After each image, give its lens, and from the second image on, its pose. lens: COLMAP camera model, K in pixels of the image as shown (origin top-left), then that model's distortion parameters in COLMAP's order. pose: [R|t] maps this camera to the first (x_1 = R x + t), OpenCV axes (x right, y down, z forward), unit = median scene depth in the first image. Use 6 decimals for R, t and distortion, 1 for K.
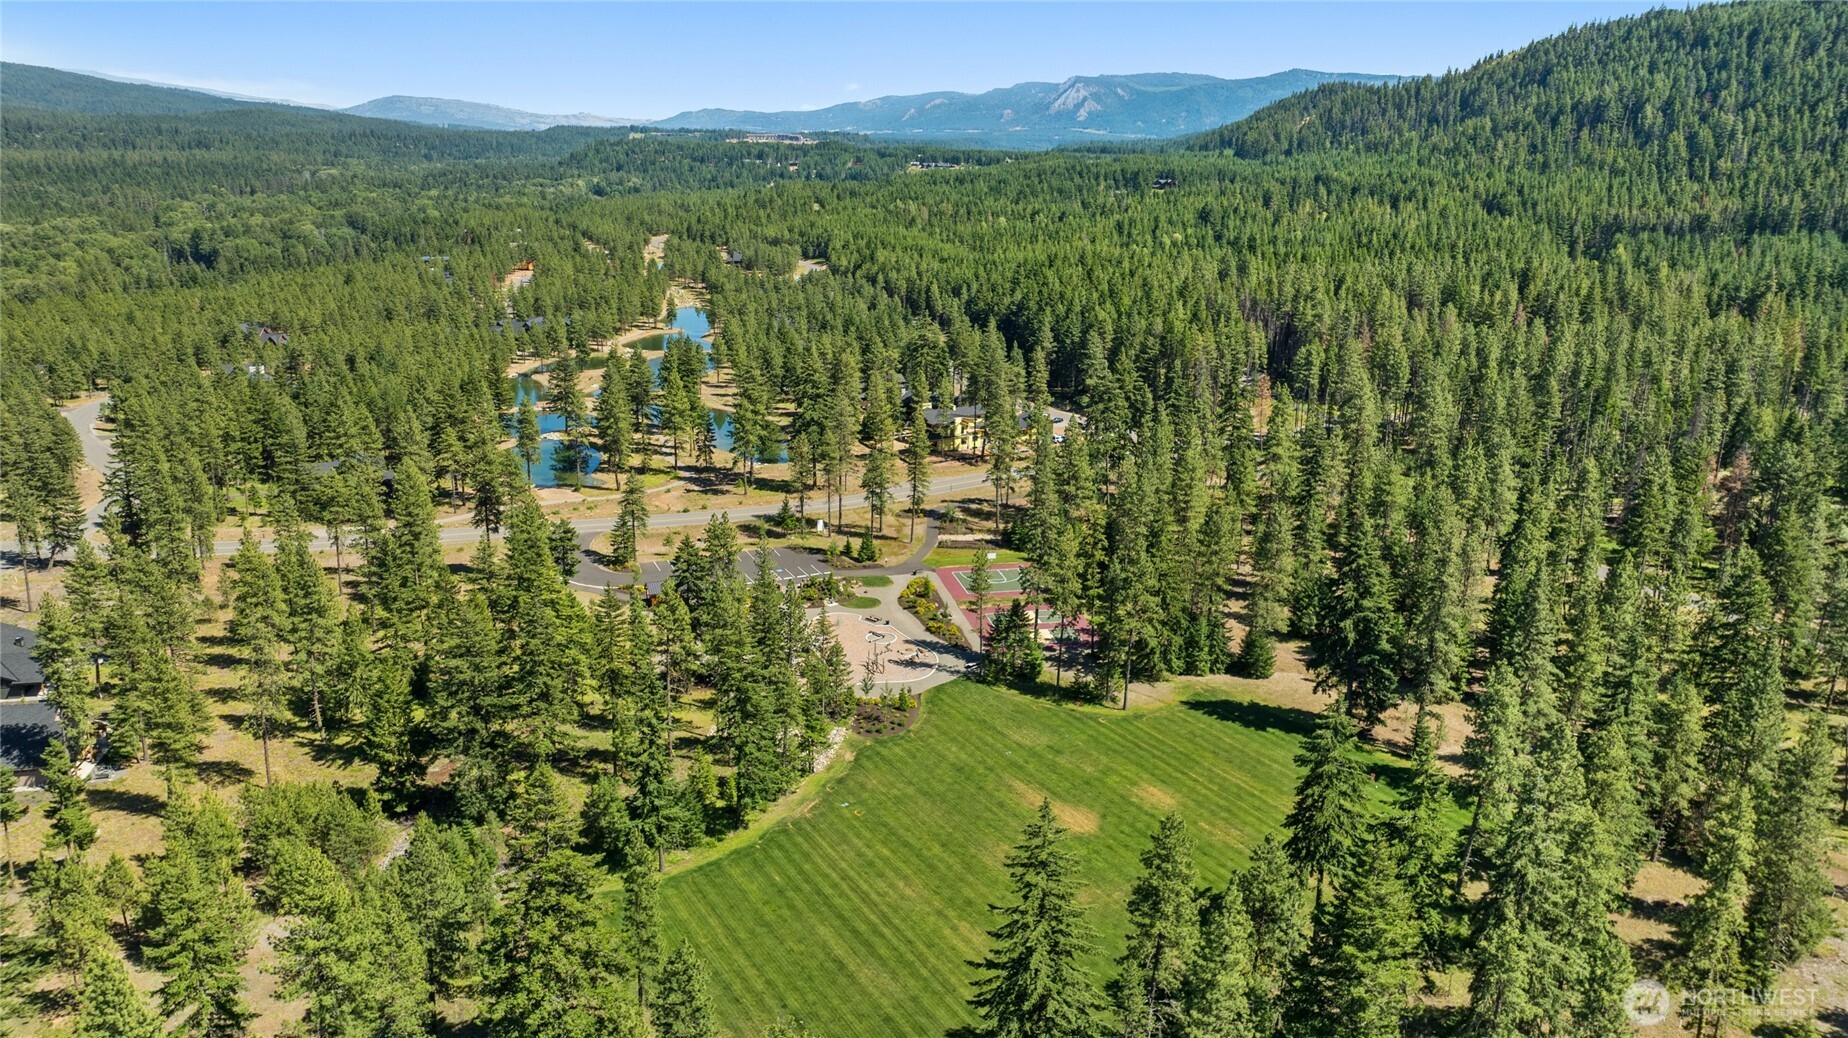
lens RADIAL K [[1313.8, 0, 922.5], [0, 1313.8, 518.3], [0, 0, 1]] dist [-0.030304, 0.026584]
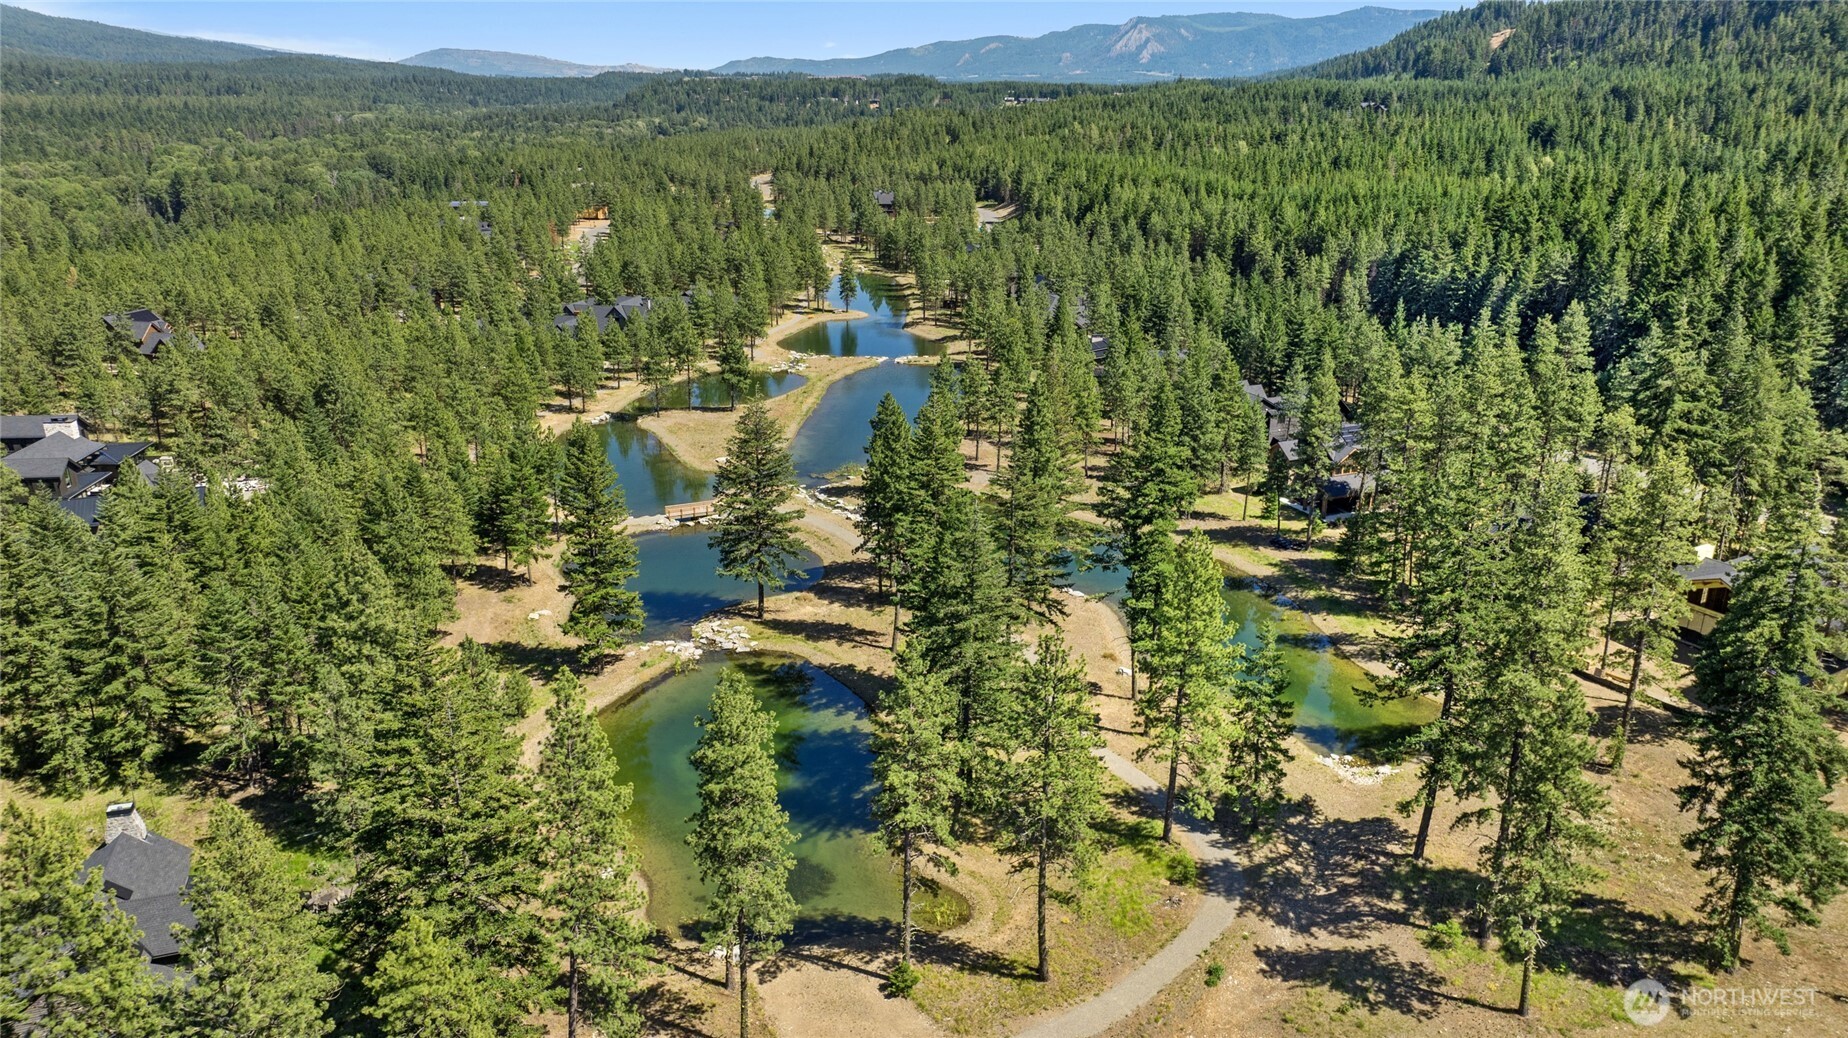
lens RADIAL K [[1313.8, 0, 918.1], [0, 1313.8, 518.3], [0, 0, 1]] dist [-0.030304, 0.026584]
pose [[0.999216, -0.000238, -0.039600, -0.037419], [0.001660, 0.999354, 0.035893, -0.019657], [0.039566, -0.035930, 0.998571, 0.109119]]
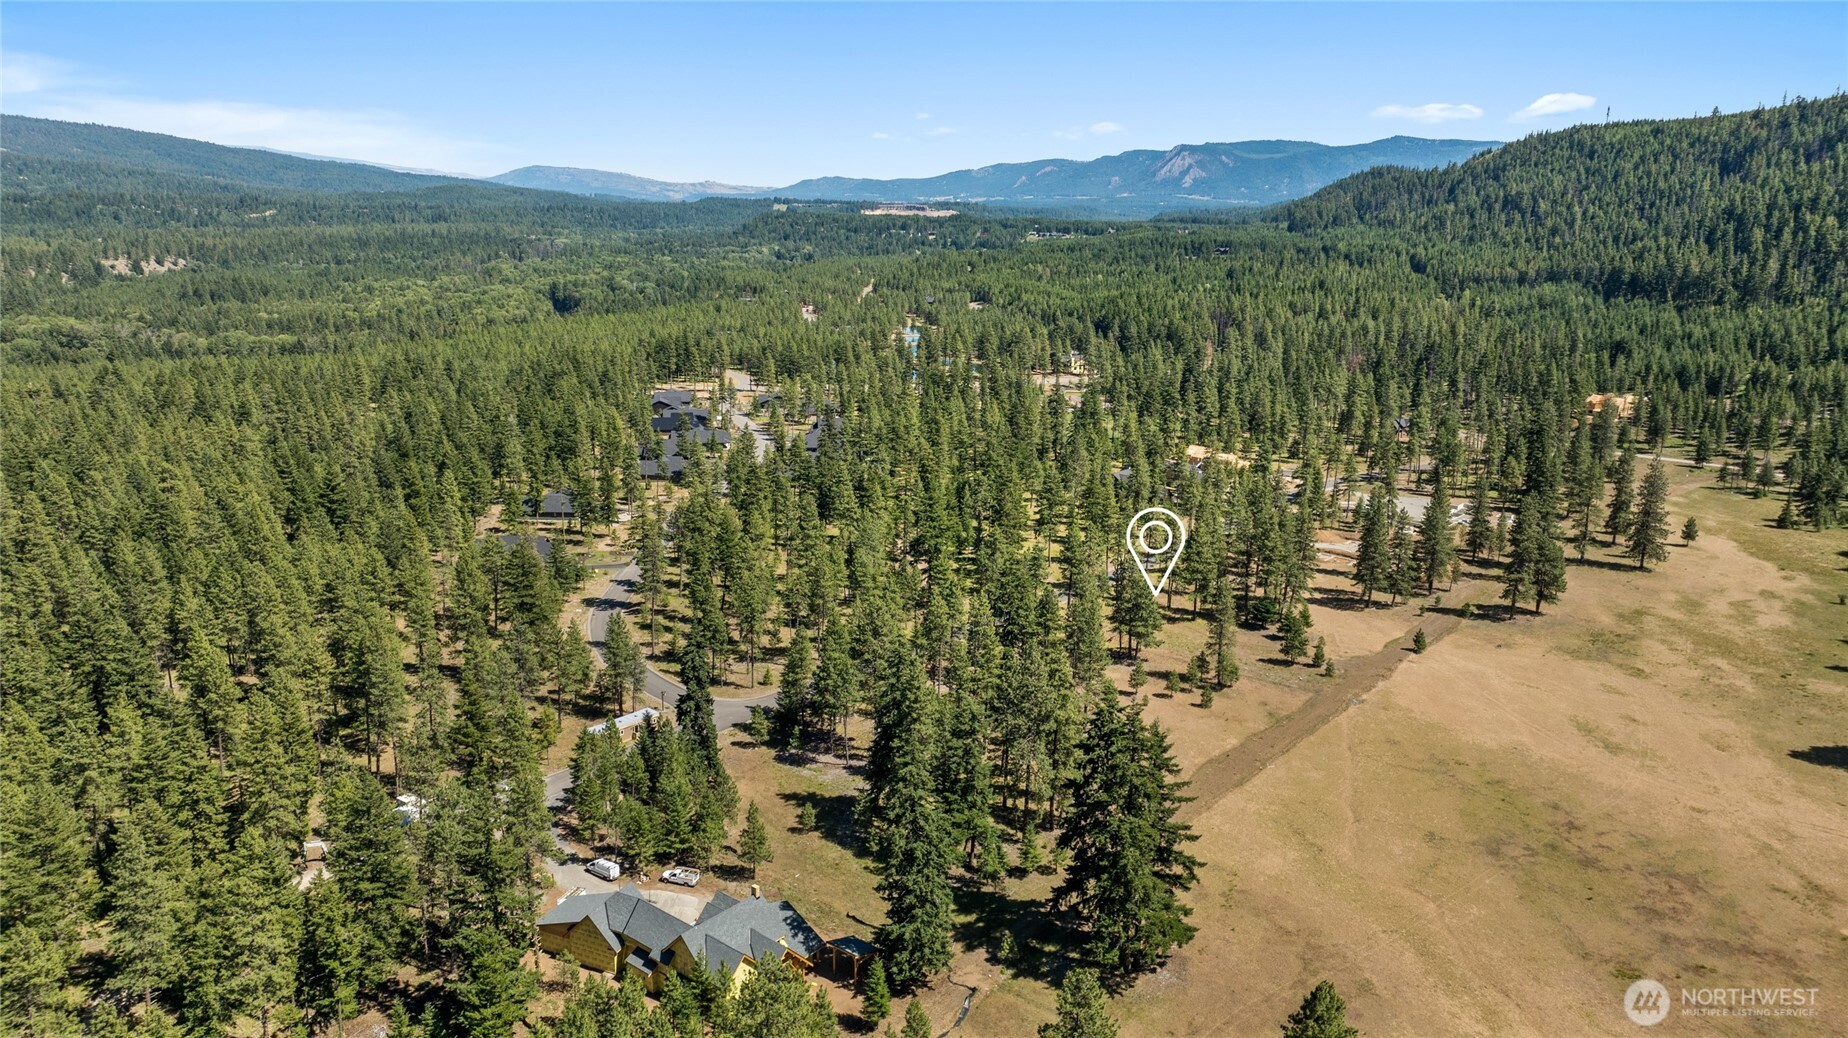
lens RADIAL K [[1313.8, 0, 930.7], [0, 1313.8, 519.0], [0, 0, 1]] dist [-0.030304, 0.026584]
pose [[0.997207, 0.012322, -0.073670, -0.008204], [-0.015643, 0.998879, -0.044678, 0.053407], [0.073037, 0.045705, 0.996281, -0.221739]]
